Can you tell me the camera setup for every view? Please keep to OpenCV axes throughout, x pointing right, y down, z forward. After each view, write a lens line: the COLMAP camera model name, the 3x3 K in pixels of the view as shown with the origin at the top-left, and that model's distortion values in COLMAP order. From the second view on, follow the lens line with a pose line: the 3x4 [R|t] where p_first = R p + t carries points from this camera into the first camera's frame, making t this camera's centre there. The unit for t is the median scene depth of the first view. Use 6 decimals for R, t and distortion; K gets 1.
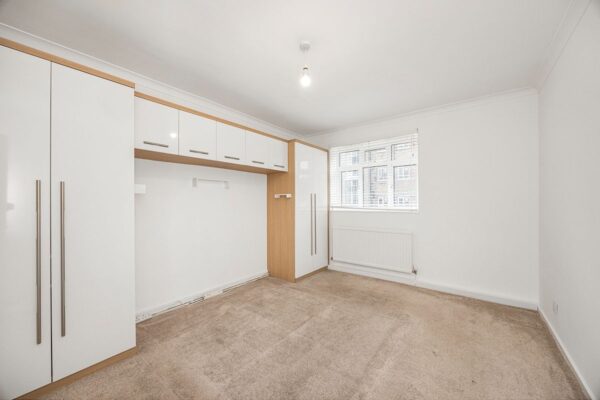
lens RADIAL K [[241.3, 0, 300.0], [0, 241.3, 200.0], [0, 0, 1]] dist [-0.000327, -0.000213]
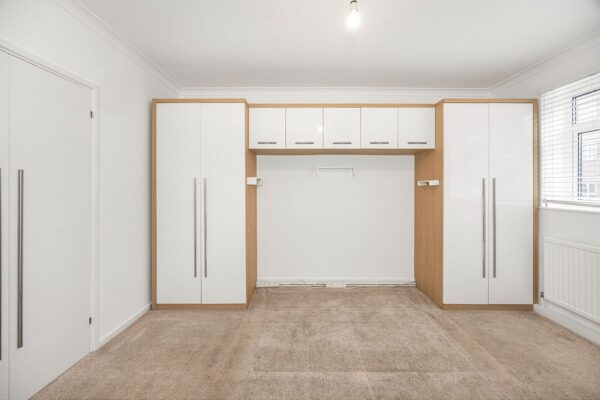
lens RADIAL K [[230.4, 0, 300.4], [0, 230.4, 191.0], [0, 0, 1]] dist [0.000022, -0.000117]
pose [[0.591887, 0.003536, -0.806013, 0.278213], [0.002335, 0.999979, 0.006102, 0.001770], [0.806018, -0.005494, 0.591866, 0.301381]]
